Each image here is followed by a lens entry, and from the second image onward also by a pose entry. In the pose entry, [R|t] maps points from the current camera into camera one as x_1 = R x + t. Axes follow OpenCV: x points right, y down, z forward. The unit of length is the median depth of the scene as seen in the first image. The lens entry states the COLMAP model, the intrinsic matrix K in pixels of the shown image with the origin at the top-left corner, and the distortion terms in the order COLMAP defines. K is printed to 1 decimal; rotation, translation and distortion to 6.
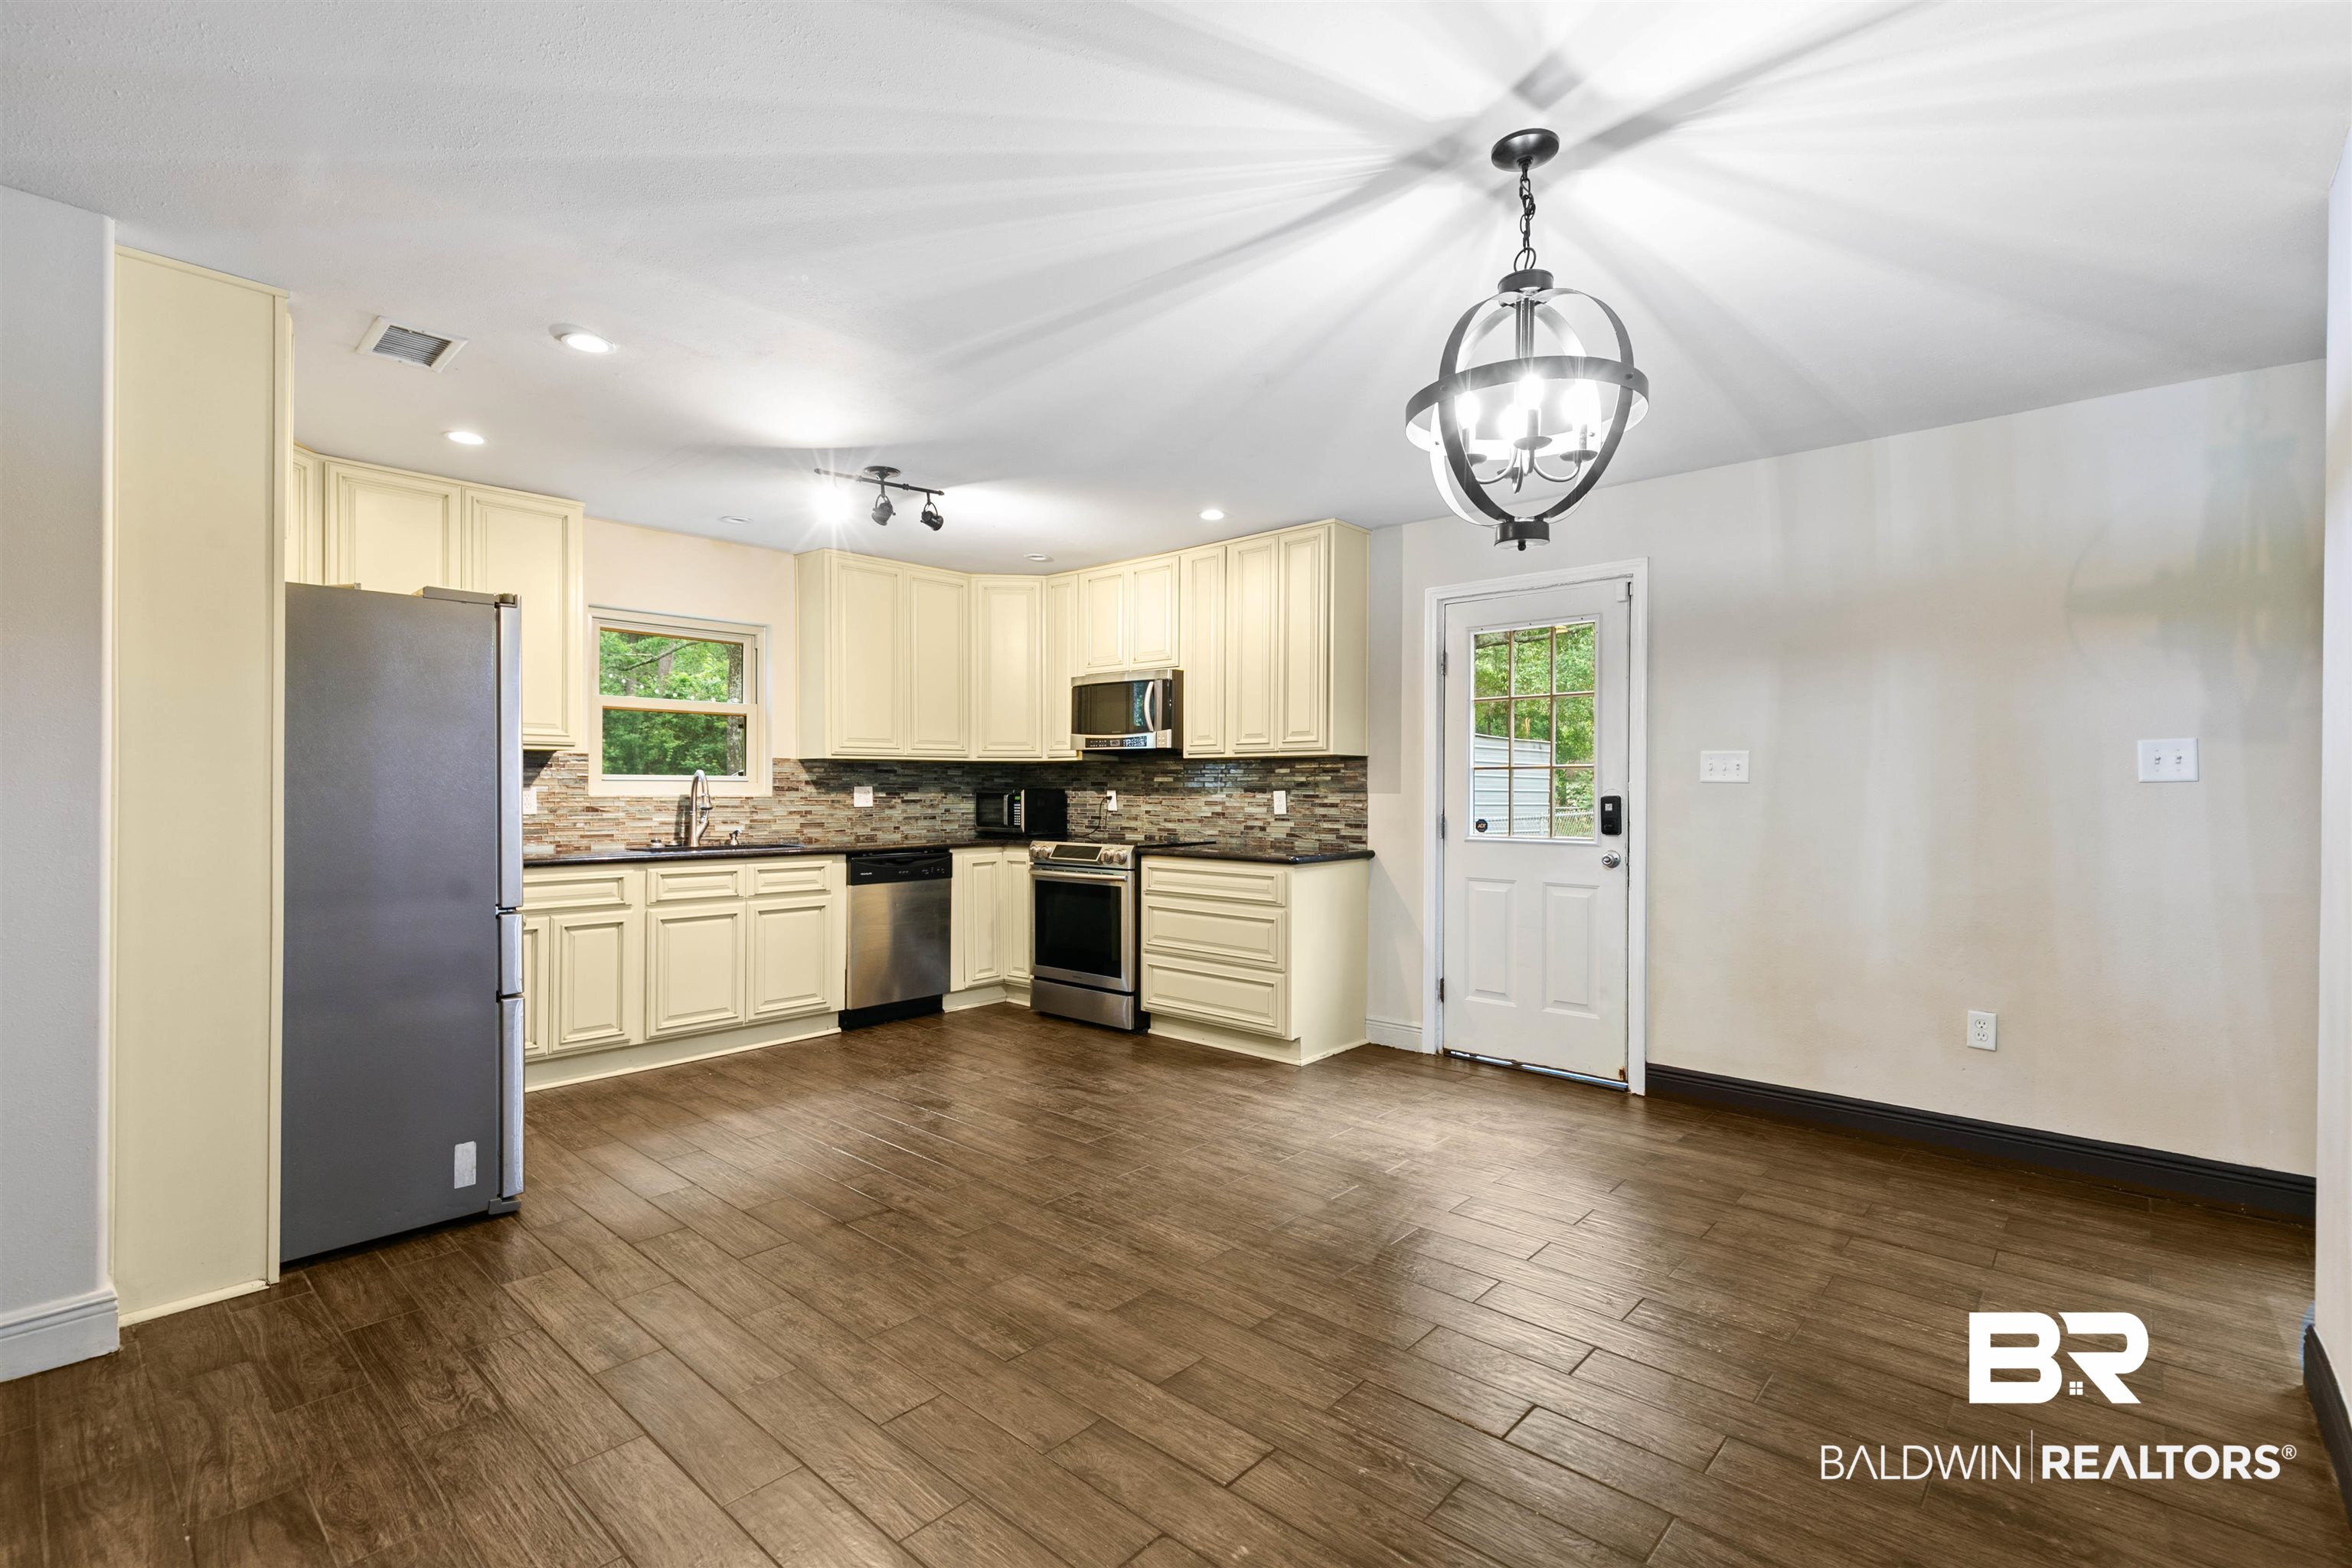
lens RADIAL K [[1060.2, 0, 1186.9], [0, 1060.2, 791.9], [0, 0, 1]] dist [0.002559, -0.000442]
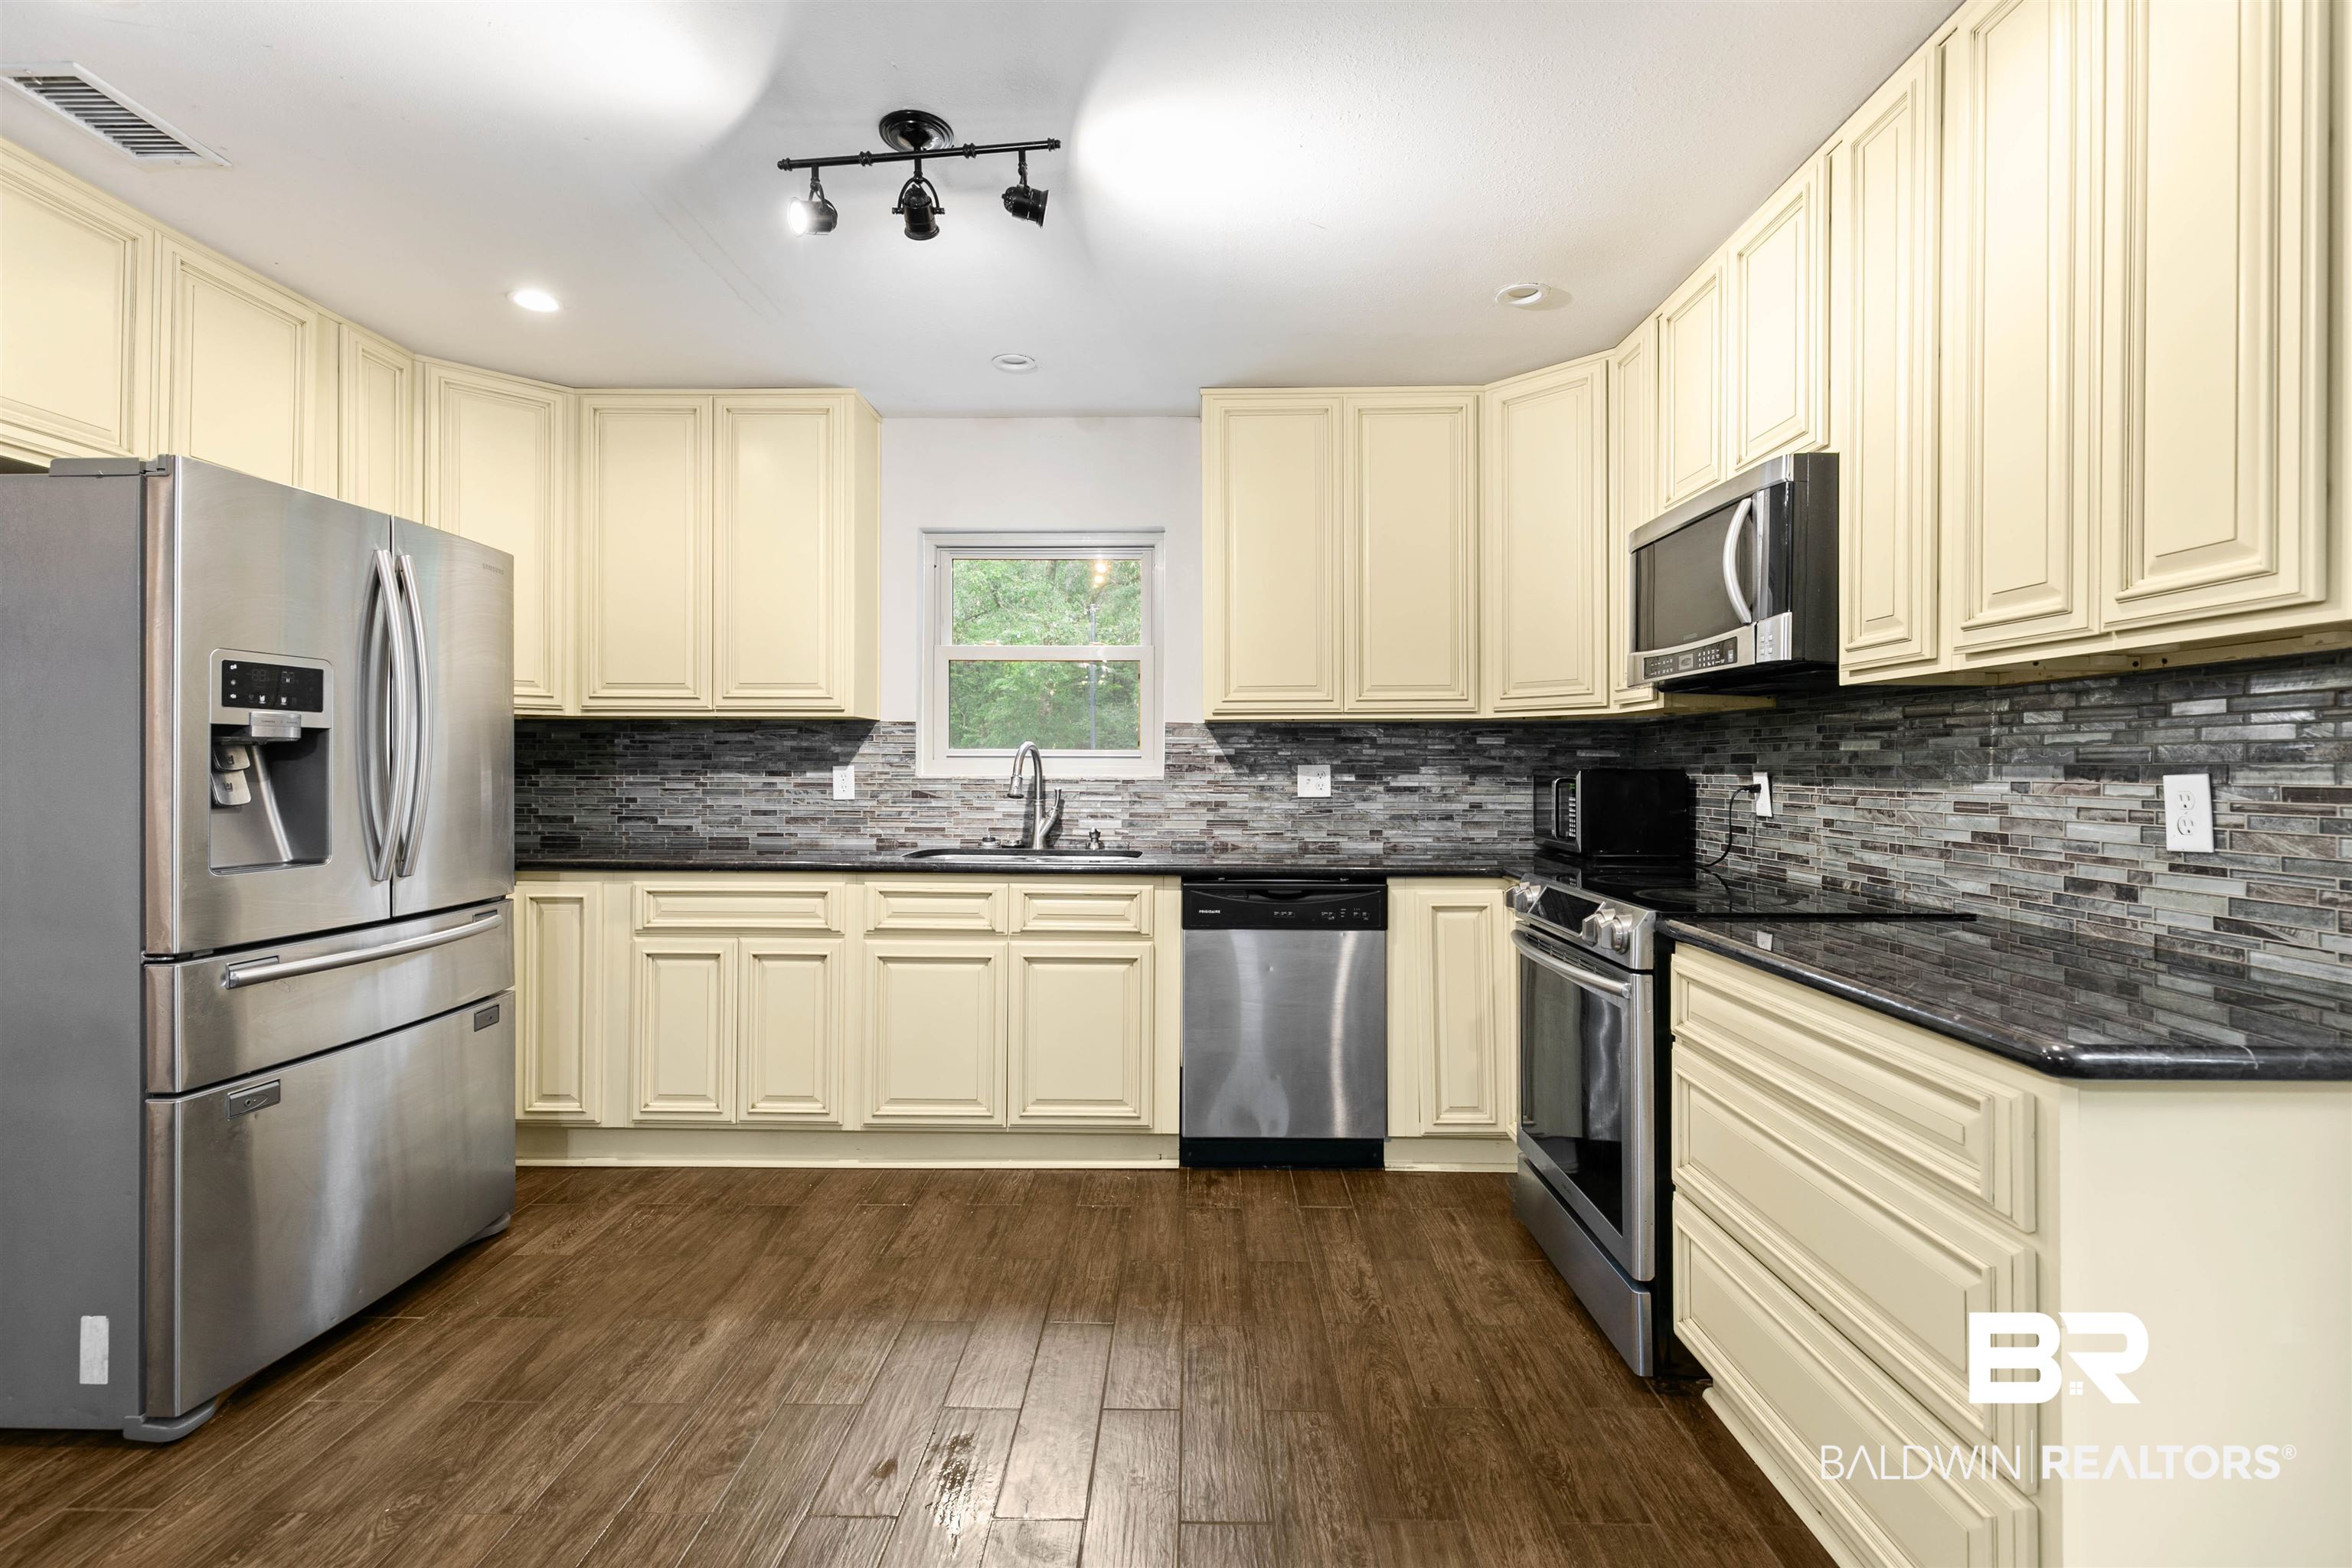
lens RADIAL K [[1056.8, 0, 1179.8], [0, 1056.8, 763.7], [0, 0, 1]] dist [0.004450, -0.001076]
pose [[0.653408, -0.003437, -0.756998, 0.128521], [-0.004048, 0.999960, -0.008035, -0.000442], [0.756995, 0.008314, 0.653368, 0.583369]]
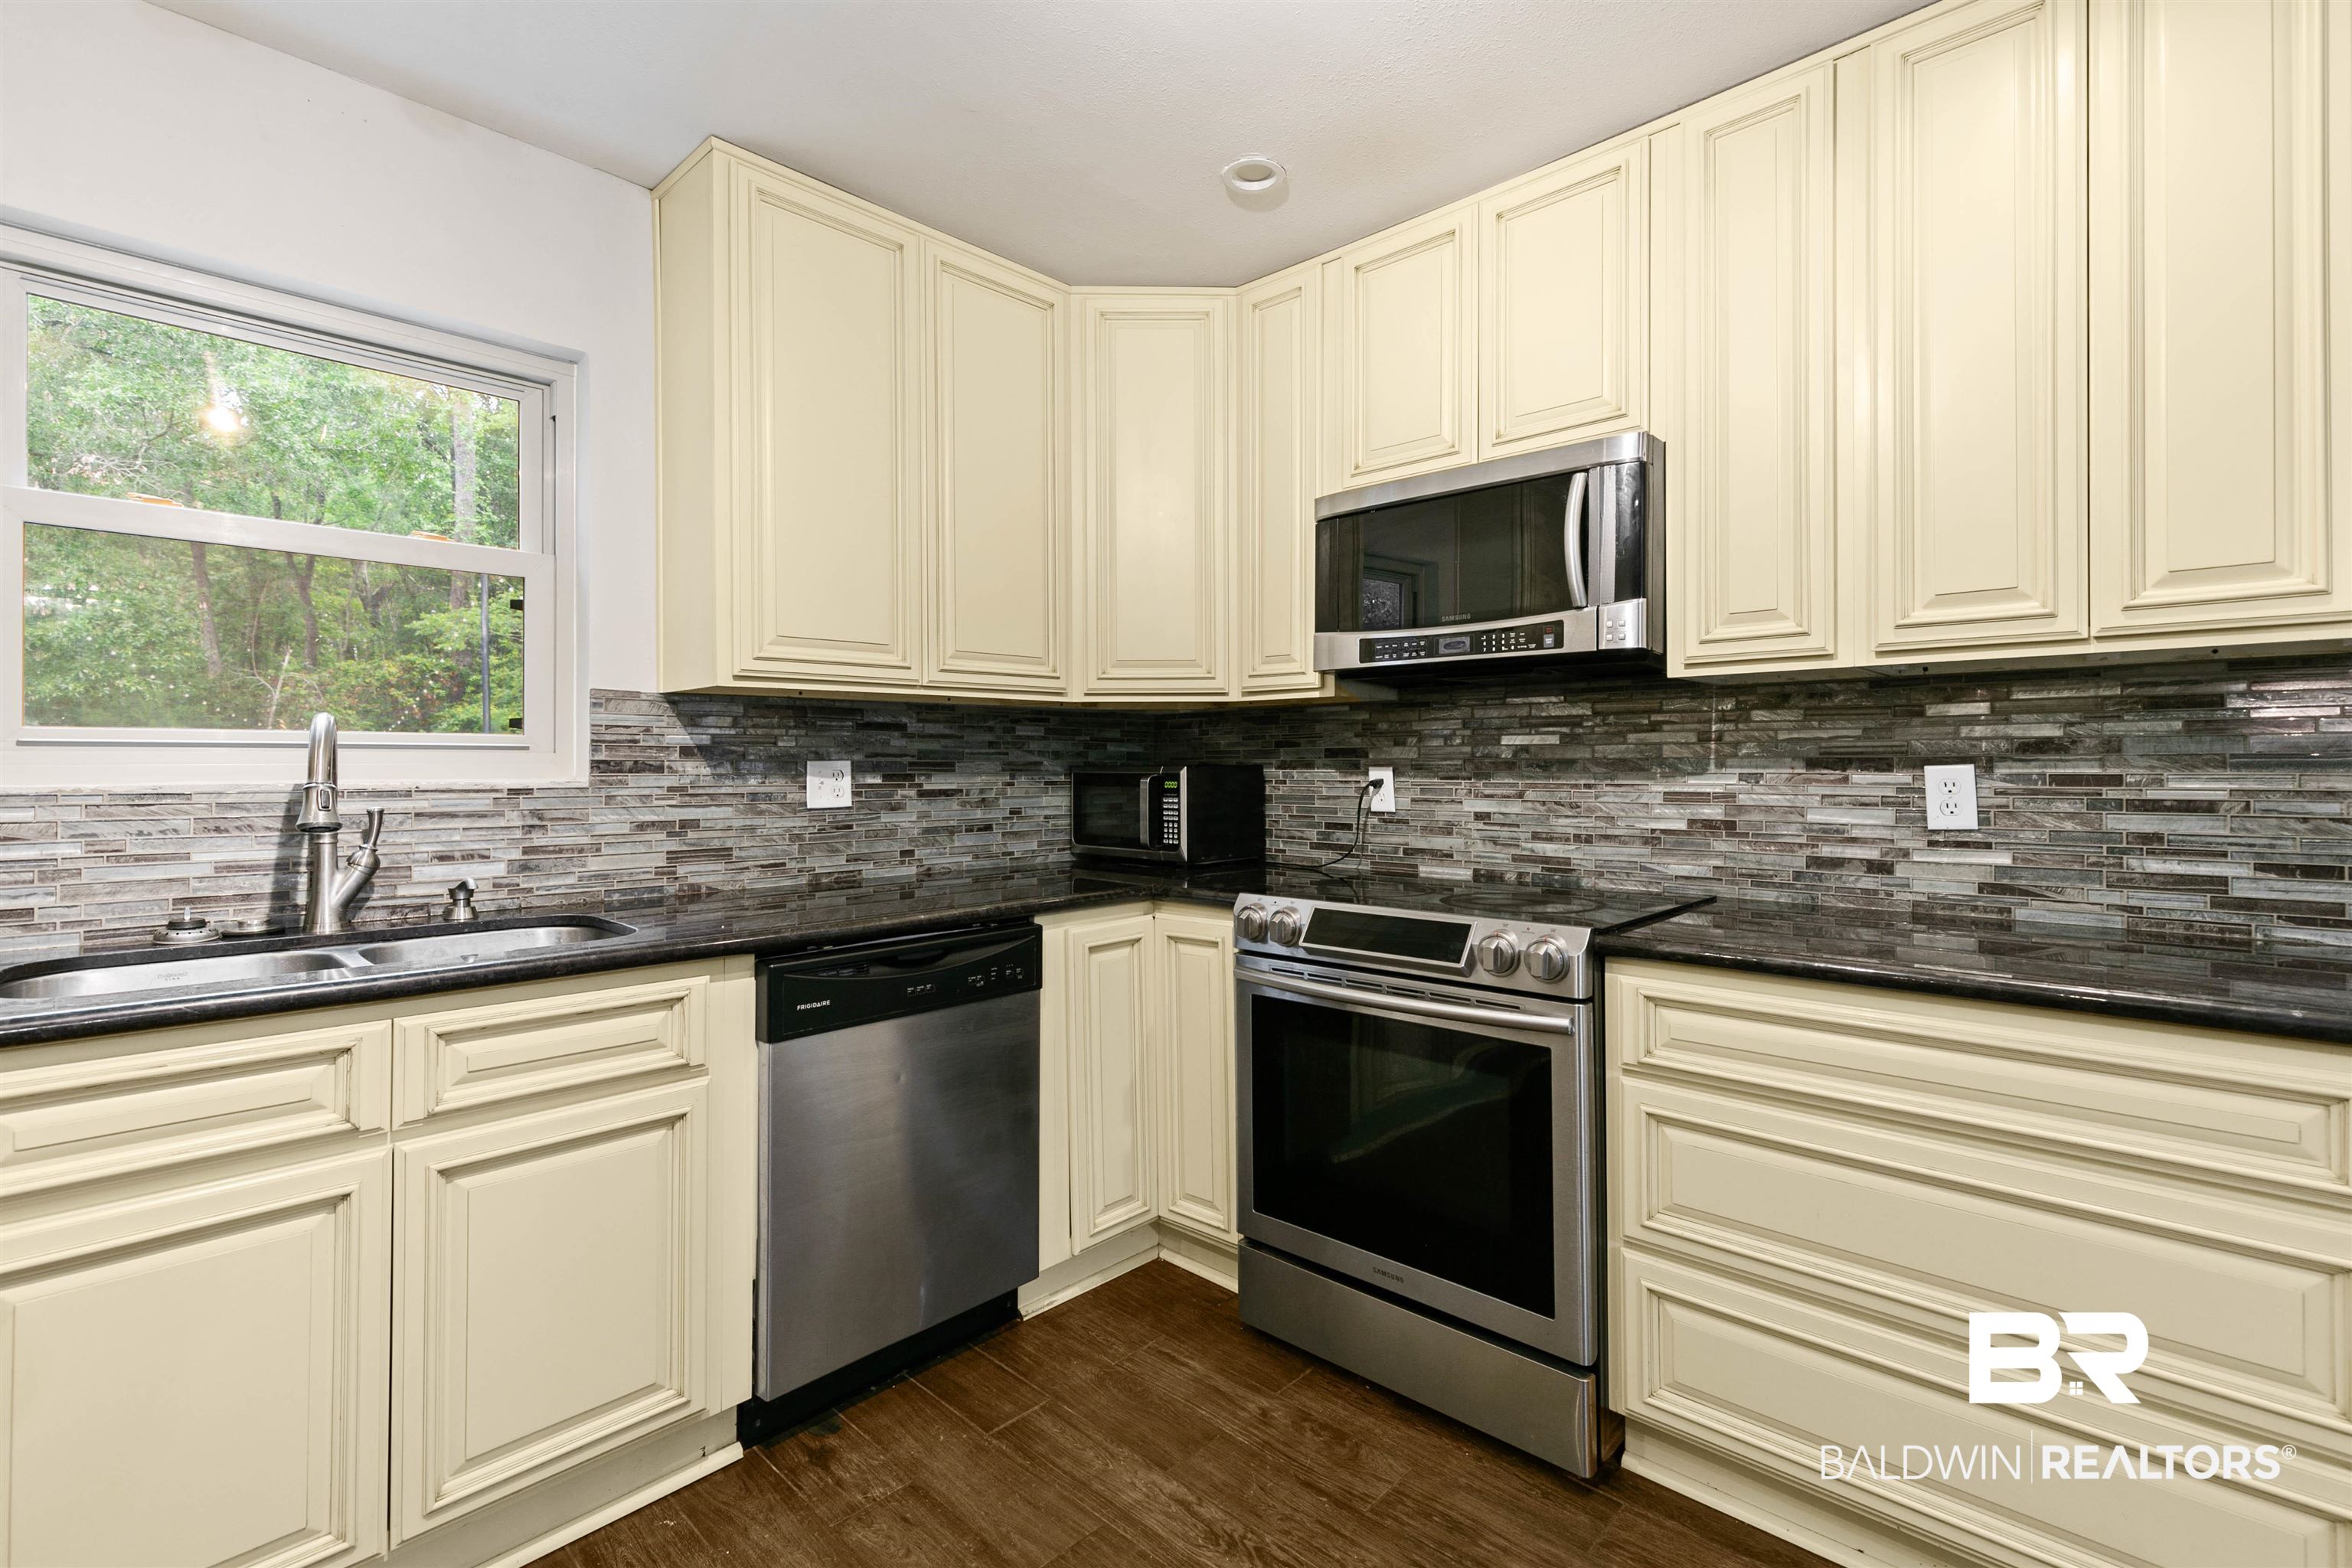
lens RADIAL K [[1059.6, 0, 1181.1], [0, 1059.6, 758.7], [0, 0, 1]] dist [0.004073, -0.000439]
pose [[0.999538, -0.005764, -0.029836, -0.163419], [0.005474, 0.999937, -0.009780, -0.000980], [0.029891, 0.009612, 0.999507, 0.628850]]
